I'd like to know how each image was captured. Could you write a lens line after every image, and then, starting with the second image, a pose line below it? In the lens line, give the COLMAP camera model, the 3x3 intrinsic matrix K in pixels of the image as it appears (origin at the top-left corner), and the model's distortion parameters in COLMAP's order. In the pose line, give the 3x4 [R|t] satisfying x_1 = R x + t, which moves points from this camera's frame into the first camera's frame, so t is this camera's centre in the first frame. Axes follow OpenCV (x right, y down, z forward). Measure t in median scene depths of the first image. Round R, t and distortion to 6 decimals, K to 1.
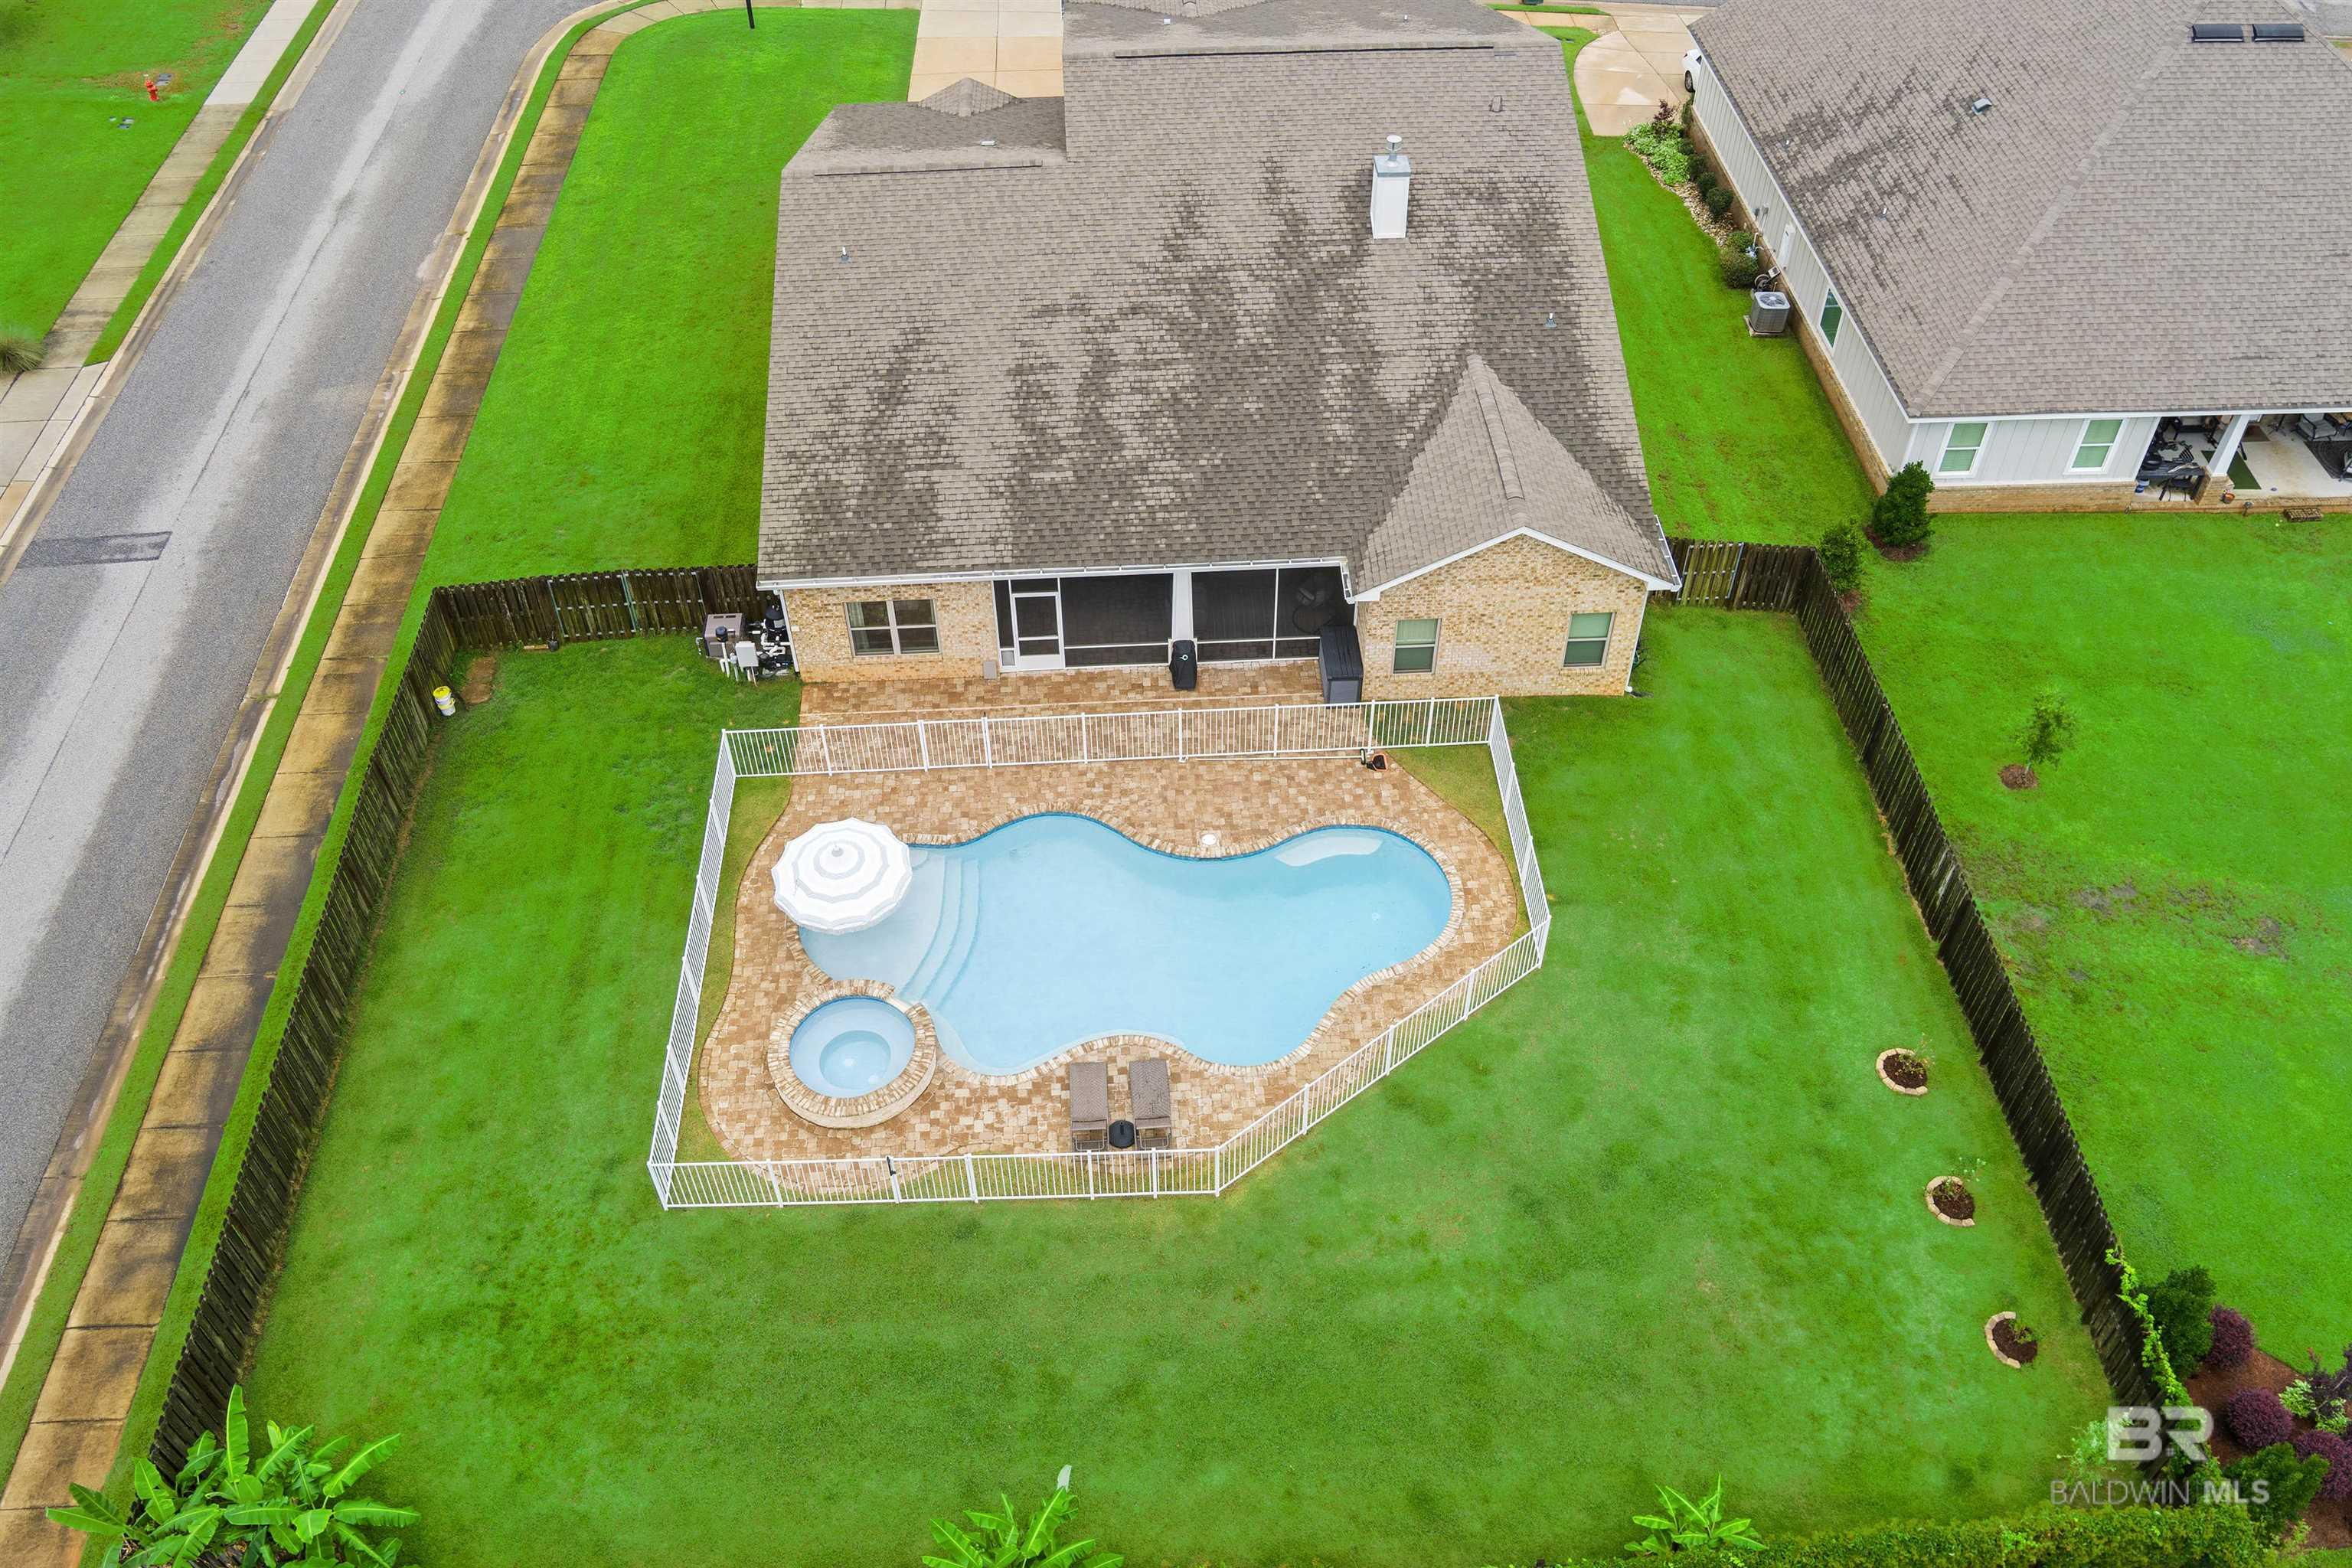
lens RADIAL K [[1900.3, 0, 1176.0], [0, 1900.3, 784.0], [0, 0, 1]] dist [-0.078534, 0.019466]
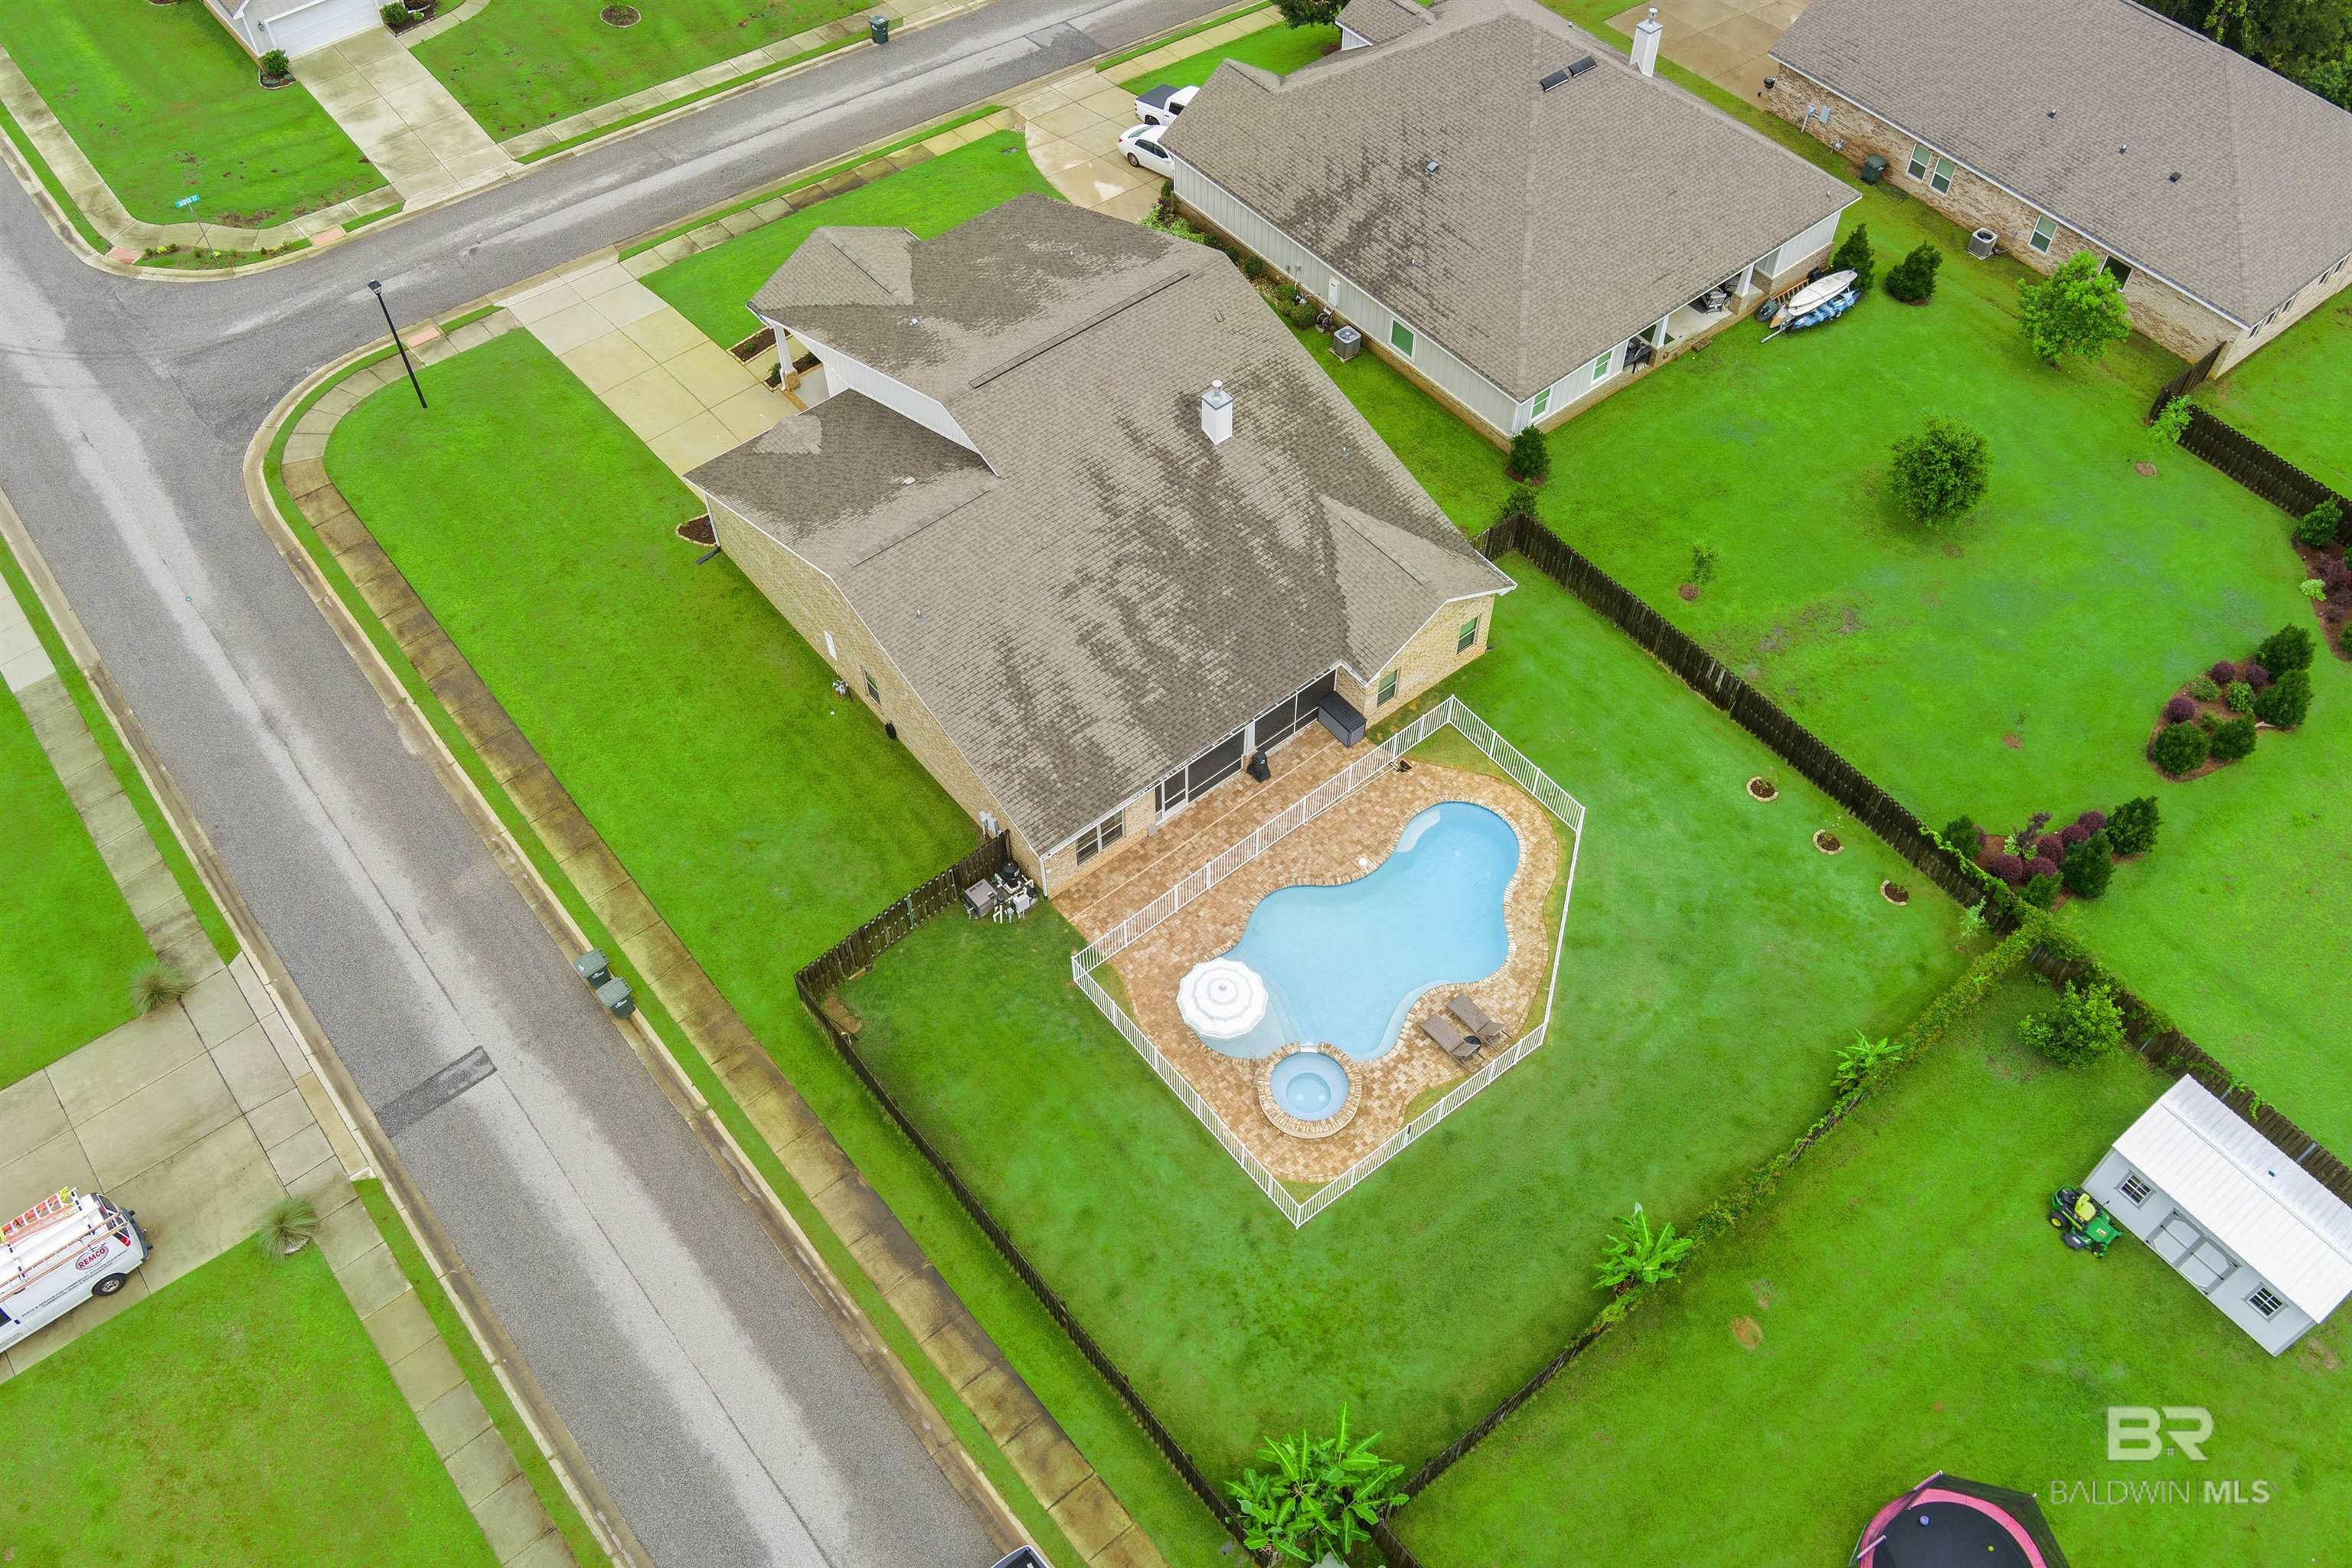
lens RADIAL K [[1900.3, 0, 1176.0], [0, 1900.3, 784.0], [0, 0, 1]] dist [-0.078534, 0.019466]
pose [[0.807541, -0.471117, 0.354861, -0.589302], [0.426242, 0.882002, 0.200974, -0.380186], [-0.407671, -0.011038, 0.913062, -0.349202]]
